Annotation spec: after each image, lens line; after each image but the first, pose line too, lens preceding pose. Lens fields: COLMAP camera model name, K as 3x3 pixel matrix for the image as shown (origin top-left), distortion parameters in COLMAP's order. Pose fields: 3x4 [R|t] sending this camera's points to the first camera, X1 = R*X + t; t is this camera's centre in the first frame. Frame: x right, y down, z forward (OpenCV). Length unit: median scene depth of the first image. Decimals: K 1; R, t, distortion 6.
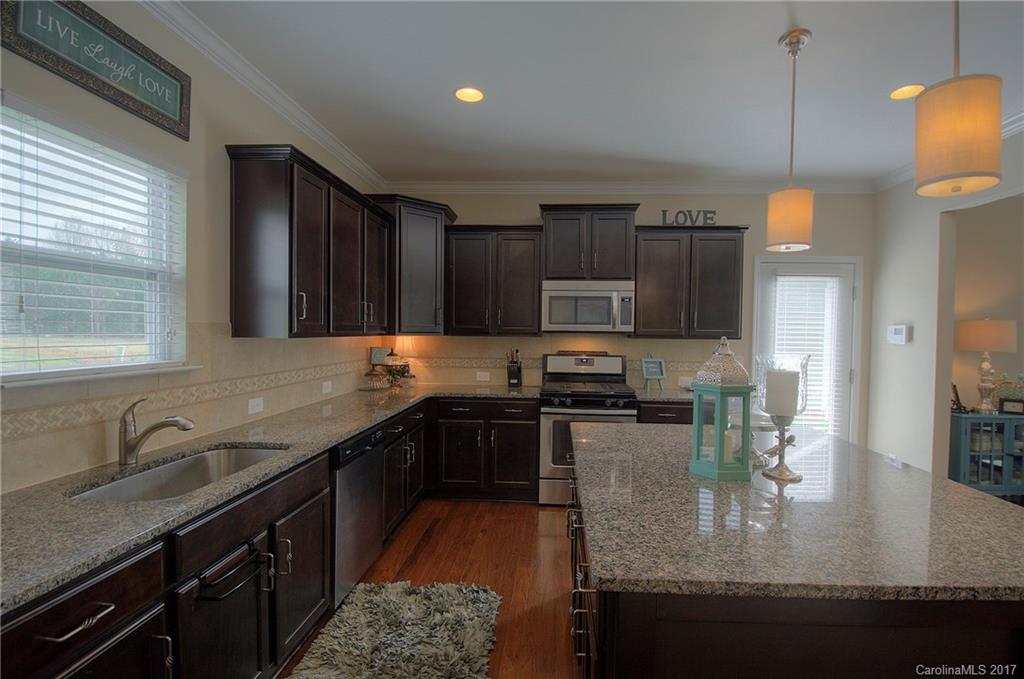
lens RADIAL K [[455.4, 0, 510.1], [0, 455.4, 345.7], [0, 0, 1]] dist [0.000300, -0.012444]
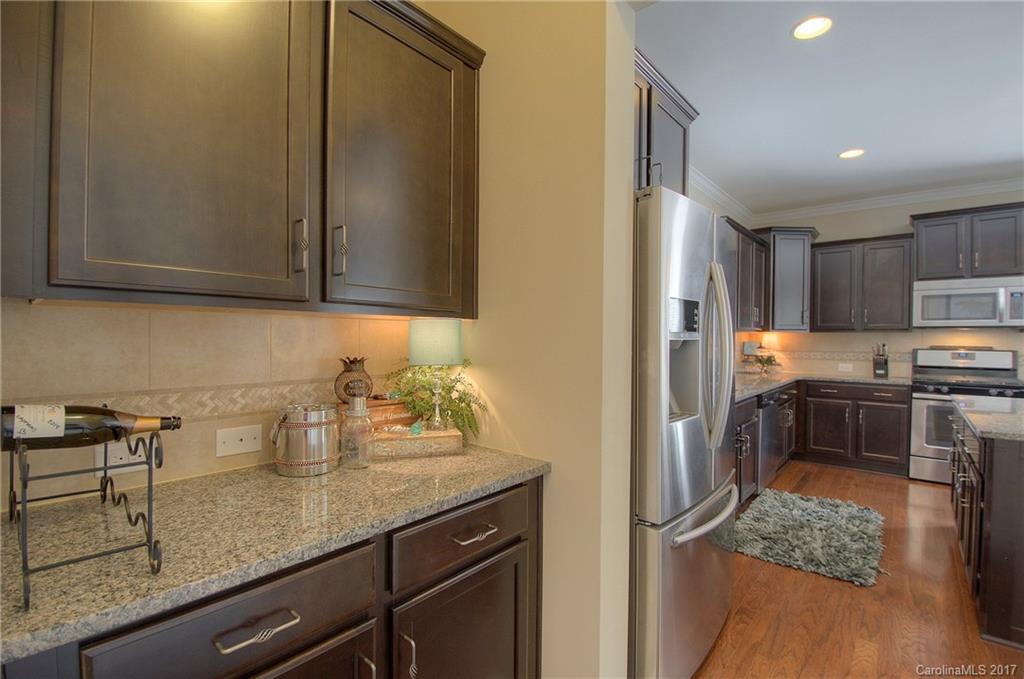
lens RADIAL K [[455.4, 0, 510.1], [0, 455.4, 345.7], [0, 0, 1]] dist [0.000300, -0.012444]
pose [[0.814572, 0.003791, -0.580050, -0.091624], [-0.016513, 0.999725, -0.016656, 0.048876], [0.579827, 0.023145, 0.814411, -0.476505]]
